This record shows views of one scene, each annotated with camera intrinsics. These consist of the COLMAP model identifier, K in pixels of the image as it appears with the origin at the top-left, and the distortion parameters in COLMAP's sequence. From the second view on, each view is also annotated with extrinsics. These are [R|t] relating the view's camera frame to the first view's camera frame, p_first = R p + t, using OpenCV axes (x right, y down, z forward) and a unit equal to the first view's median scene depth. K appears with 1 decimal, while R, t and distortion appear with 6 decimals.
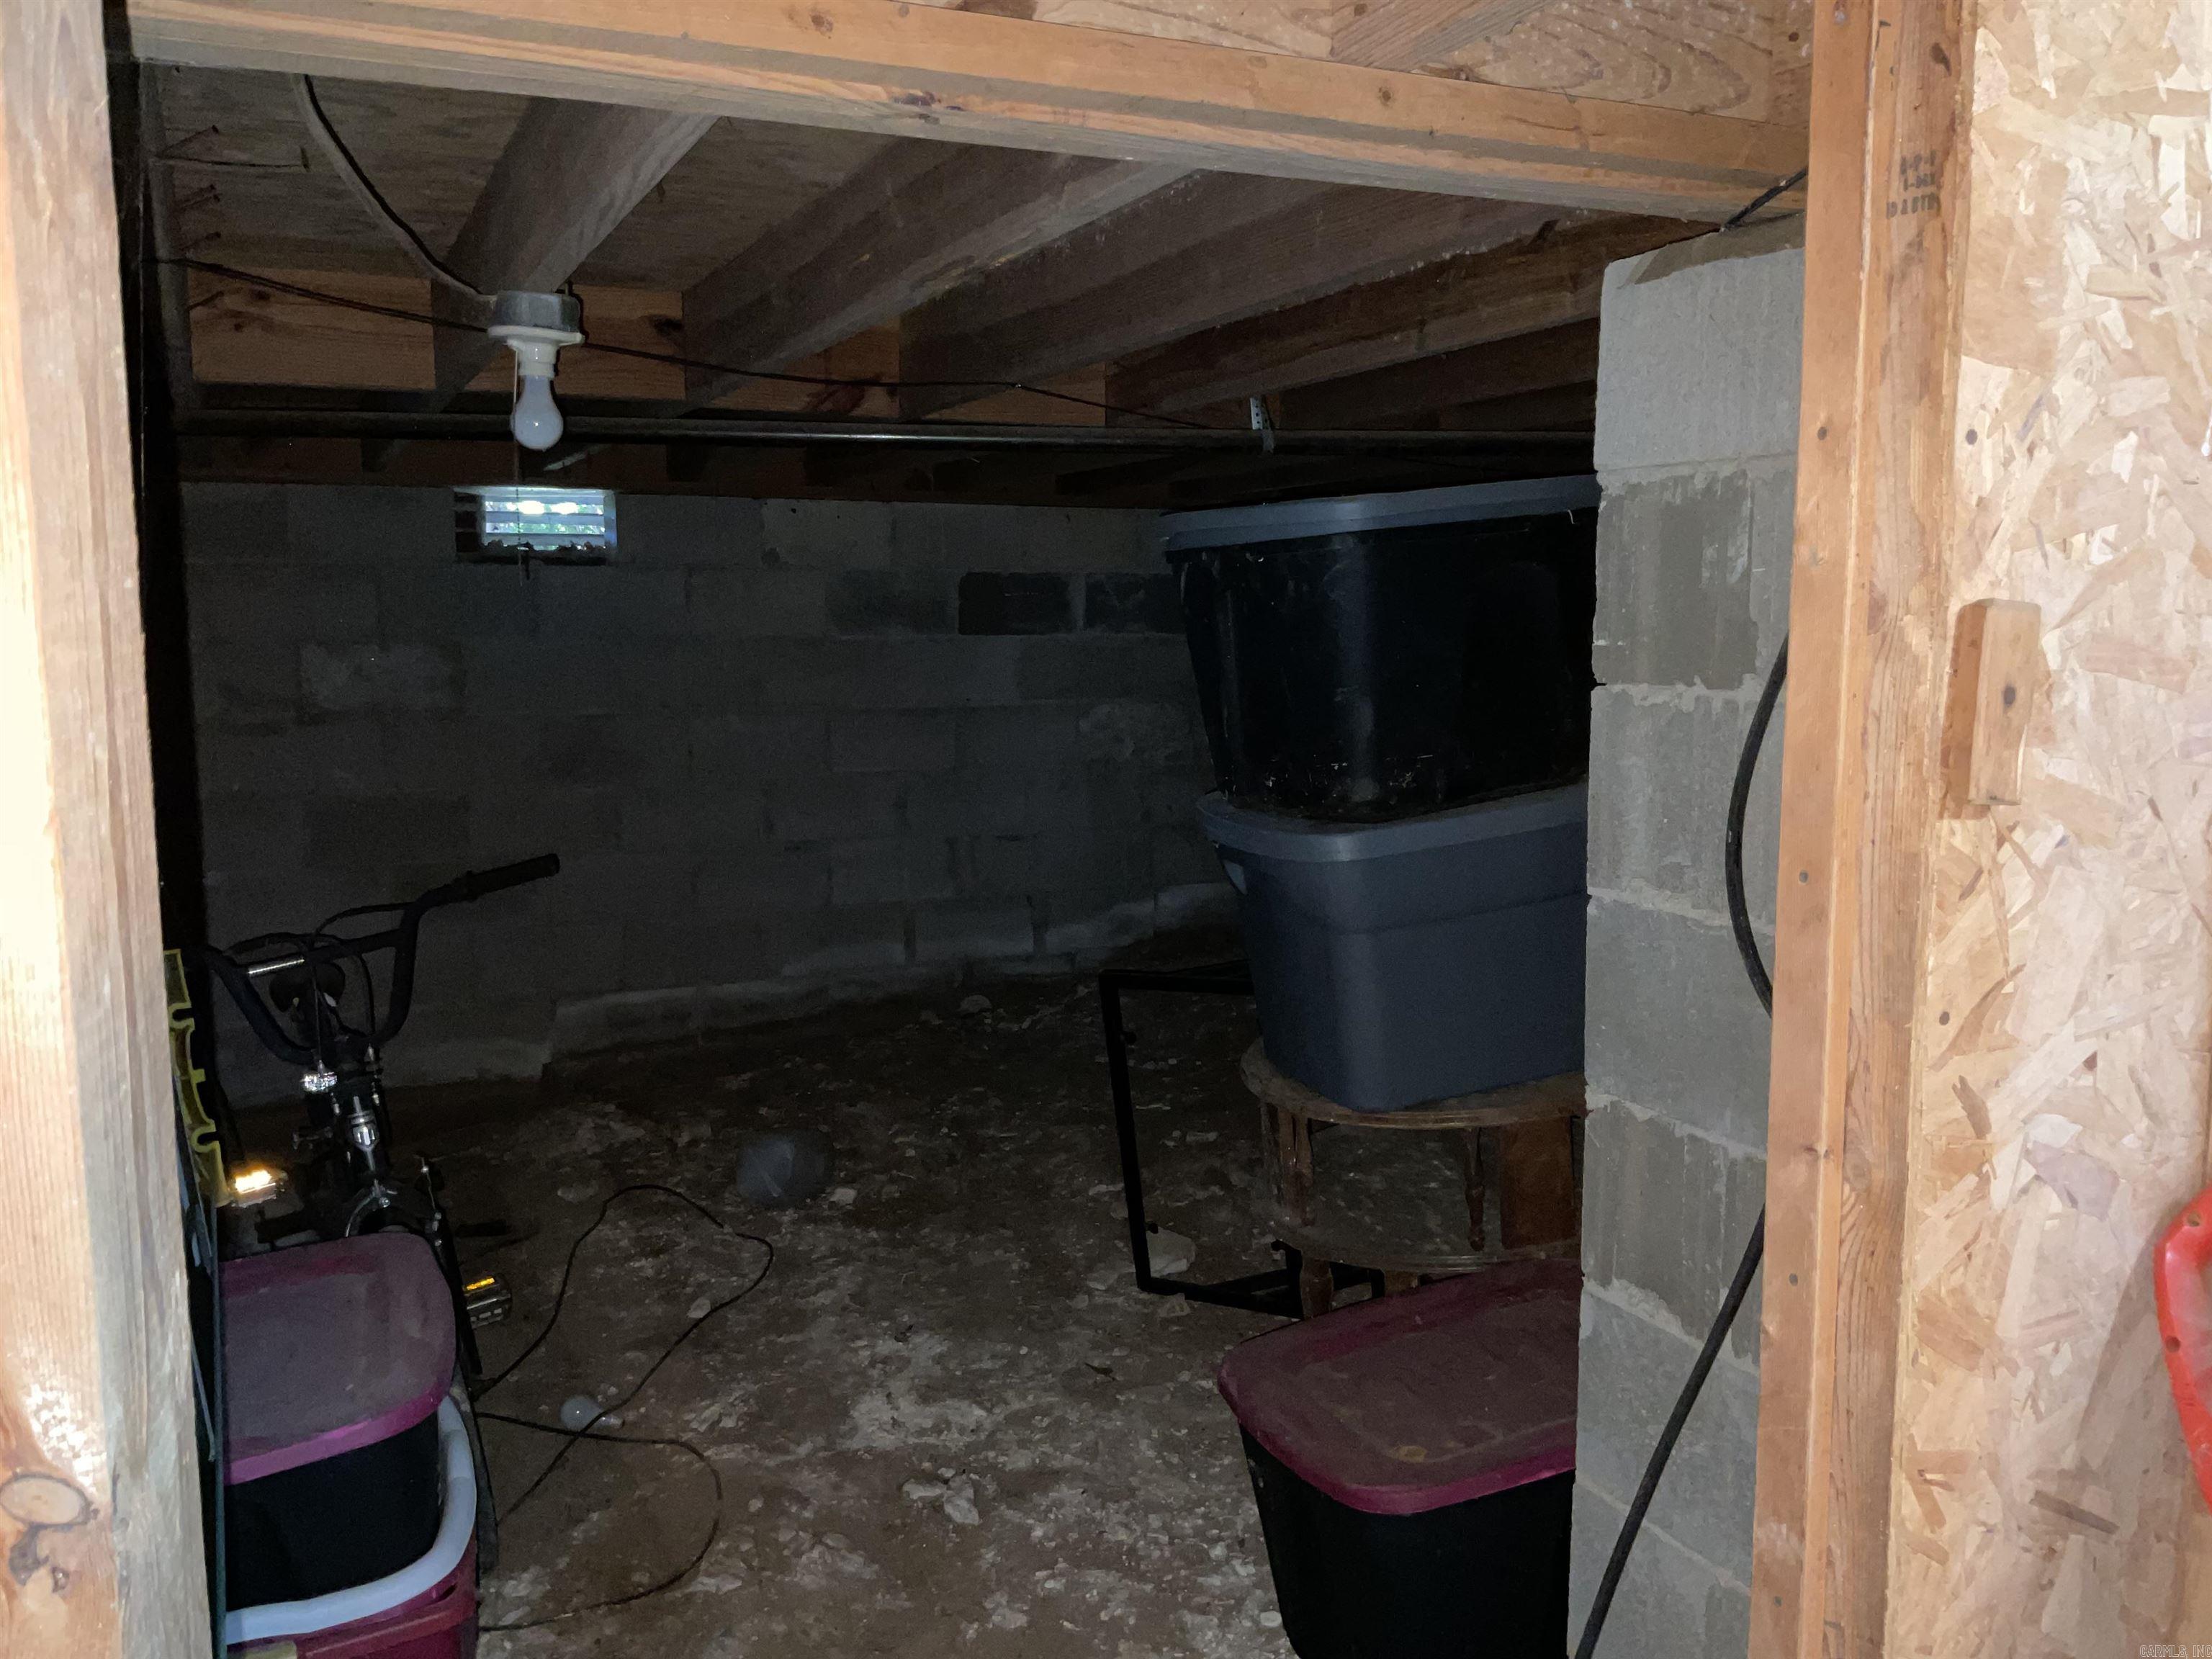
lens RADIAL K [[1819.0, 0, 1095.7], [0, 1819.0, 829.9], [0, 0, 1]] dist [0.103811, -0.206078]
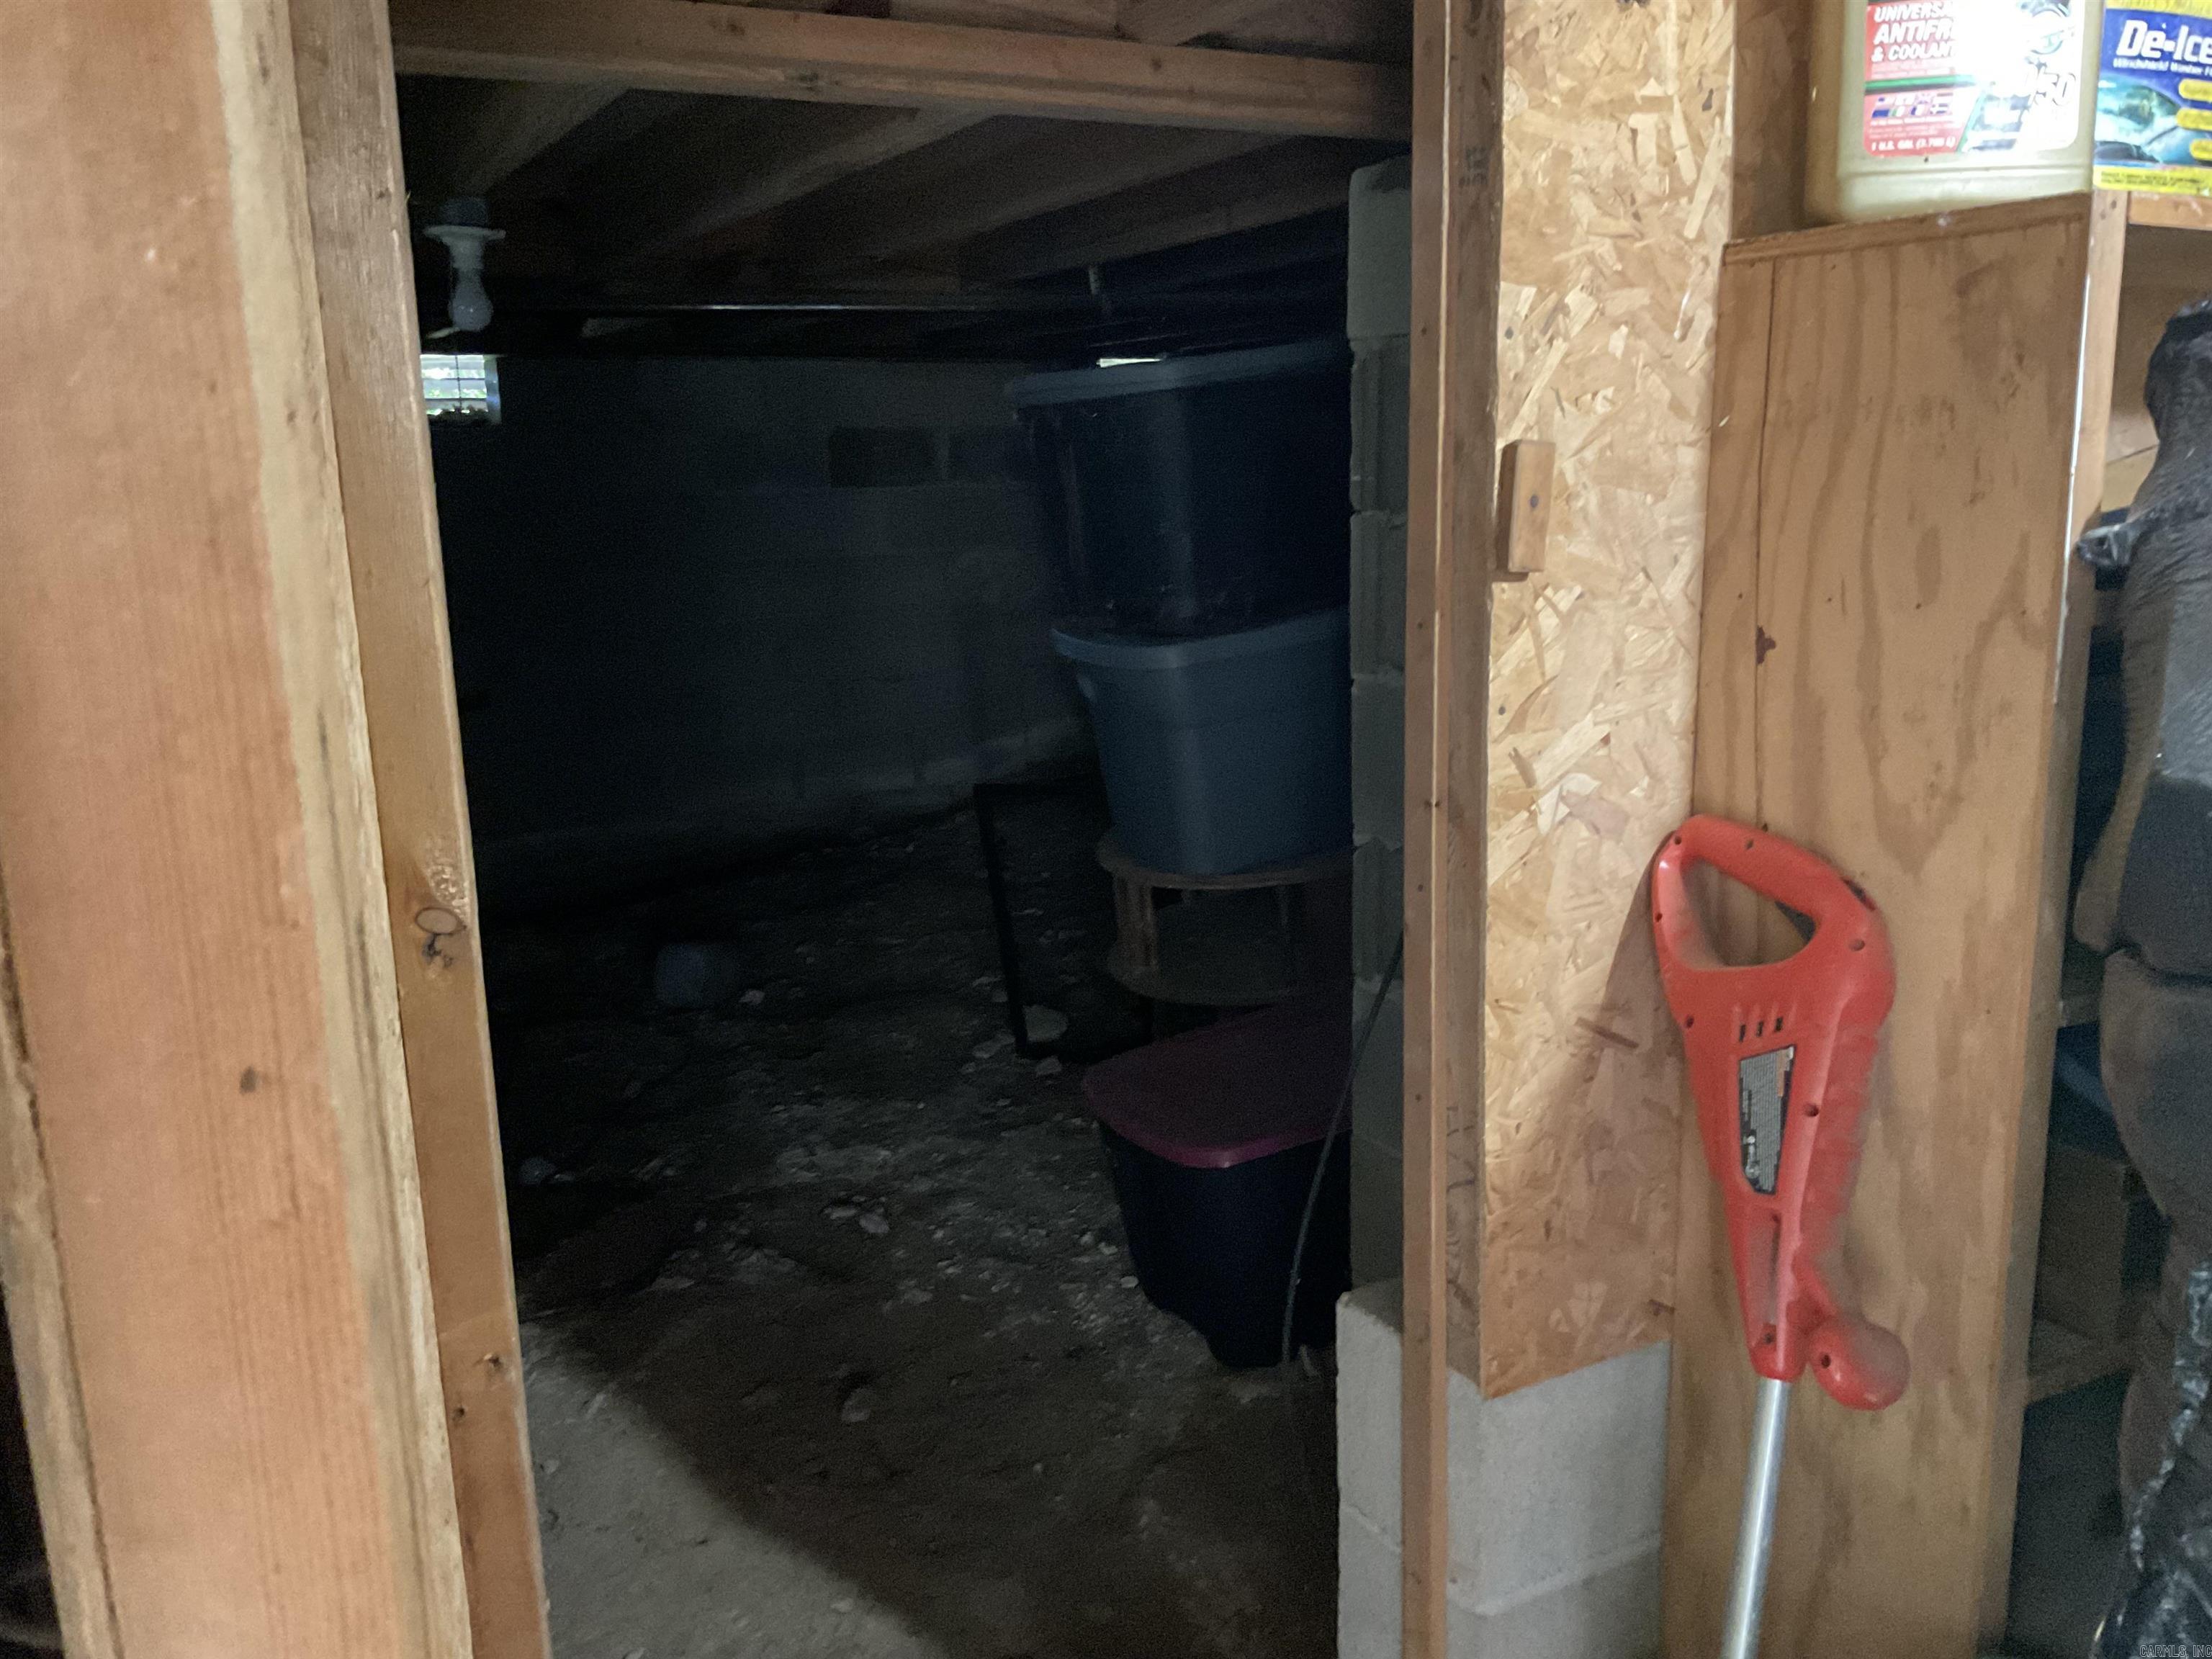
lens RADIAL K [[1819.0, 0, 1095.7], [0, 1819.0, 829.9], [0, 0, 1]] dist [0.103811, -0.206078]
pose [[0.997139, -0.037133, 0.065834, 0.006602], [0.031784, 0.996246, 0.080523, 0.063035], [-0.068577, -0.078200, 0.994576, -0.508417]]
